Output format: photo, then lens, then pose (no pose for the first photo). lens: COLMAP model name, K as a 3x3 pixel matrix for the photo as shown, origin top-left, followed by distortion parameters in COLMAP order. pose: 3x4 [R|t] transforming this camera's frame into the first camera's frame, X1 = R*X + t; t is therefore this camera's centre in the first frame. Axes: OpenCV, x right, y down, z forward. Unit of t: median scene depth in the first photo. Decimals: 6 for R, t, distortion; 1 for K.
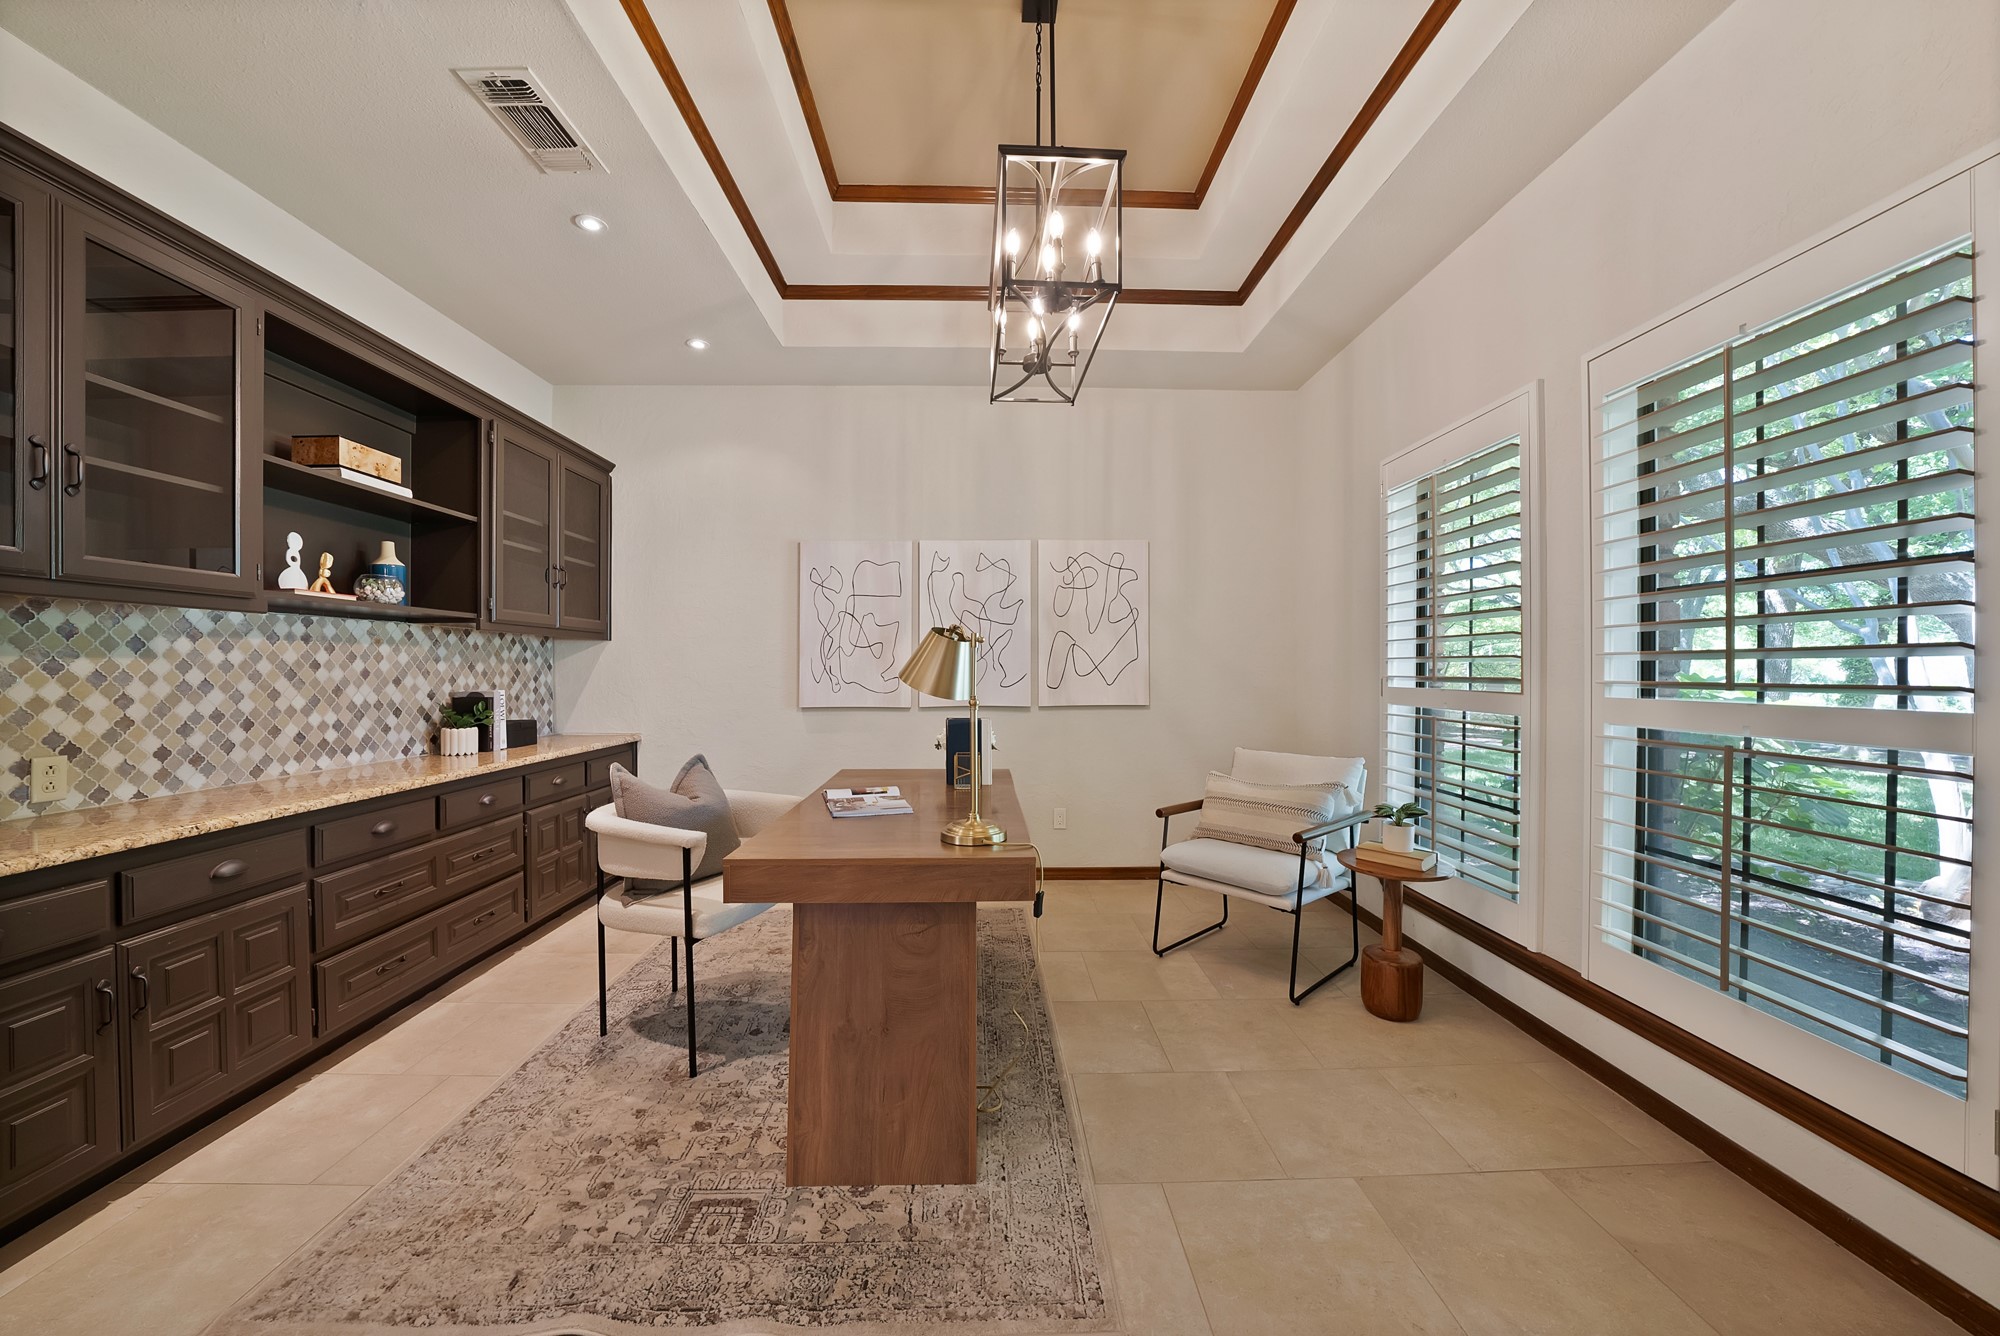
lens RADIAL K [[728.3, 0, 984.6], [0, 728.3, 669.1], [0, 0, 1]] dist [-0.024340, 0.001826]
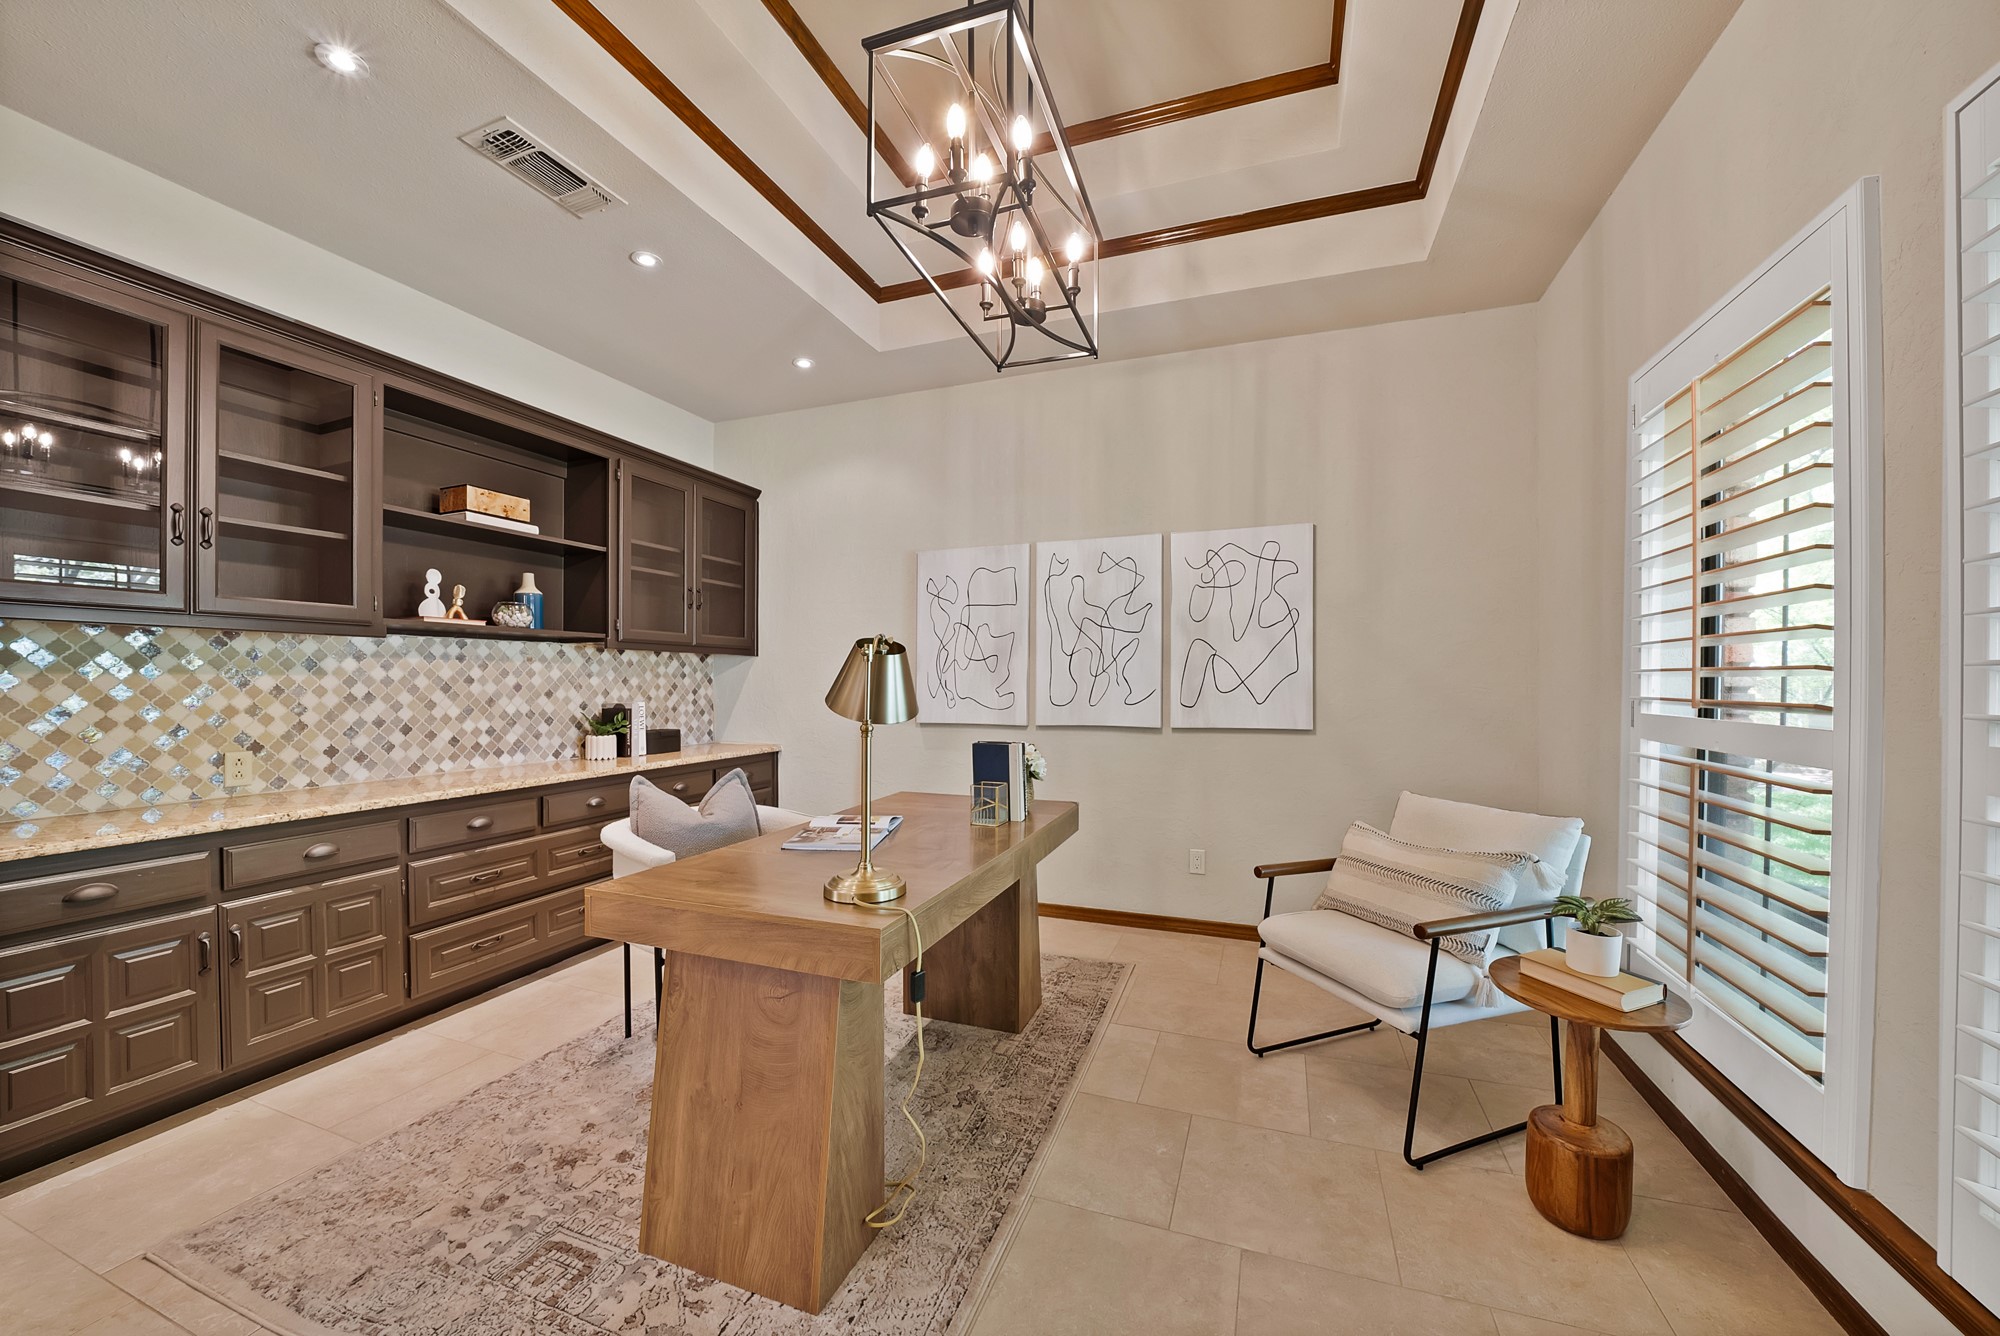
lens RADIAL K [[728.3, 0, 987.2], [0, 728.3, 684.5], [0, 0, 1]] dist [-0.024340, 0.001826]
pose [[0.927894, 0.003611, -0.372828, 0.307567], [-0.001850, 0.999985, 0.005082, -0.006199], [0.372841, -0.004026, 0.927887, 0.209074]]
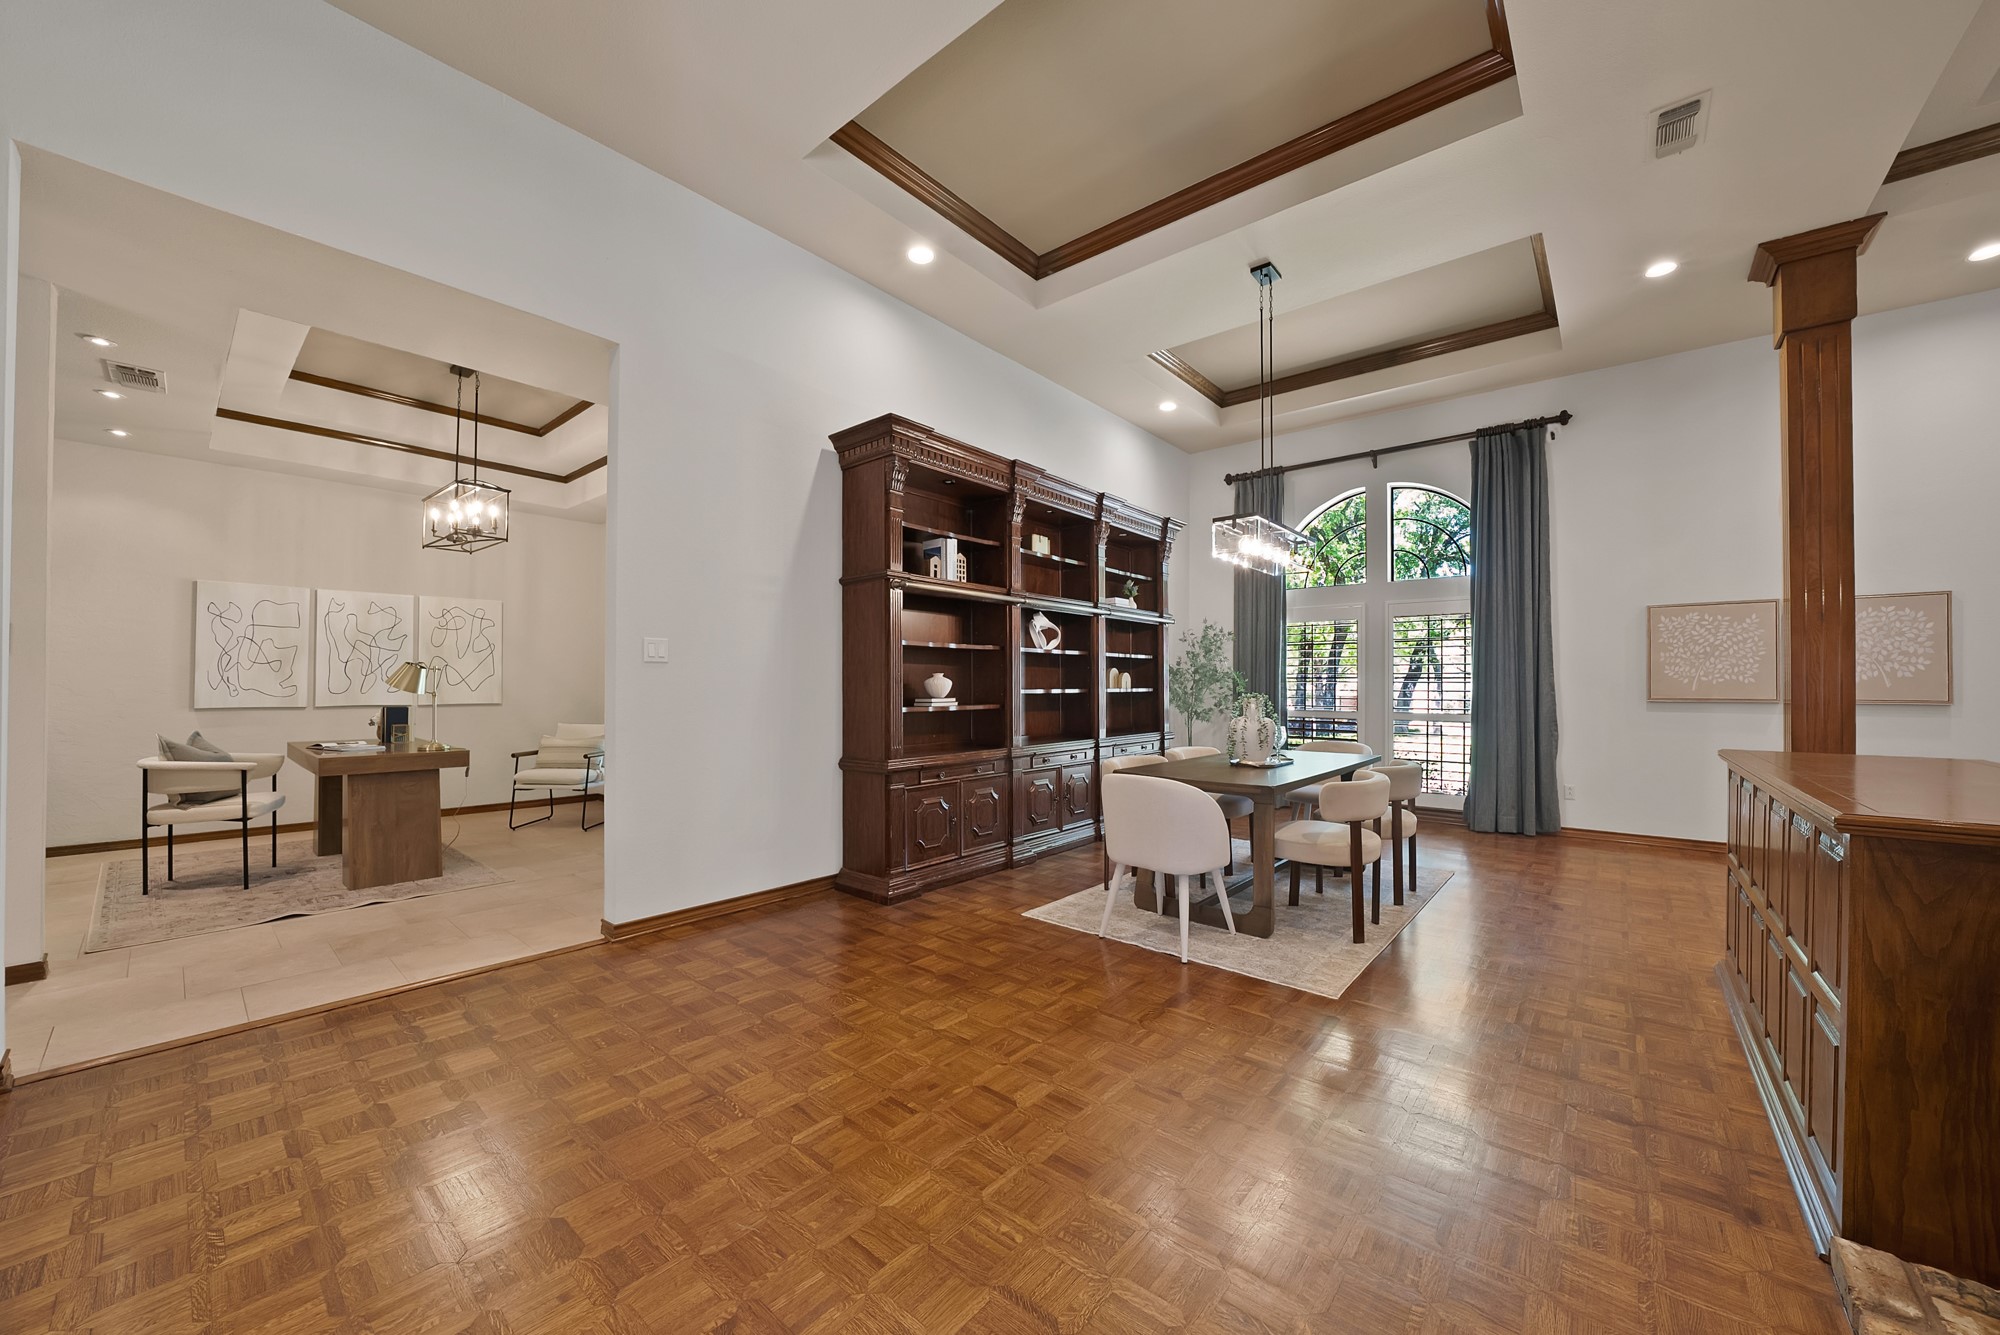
lens RADIAL K [[728.3, 0, 1013.6], [0, 728.3, 679.9], [0, 0, 1]] dist [-0.024340, 0.001826]
pose [[0.639906, 0.009513, 0.768394, -0.455932], [-0.006884, 0.999954, -0.006647, 0.000199], [-0.768422, -0.001037, 0.639943, -1.491162]]
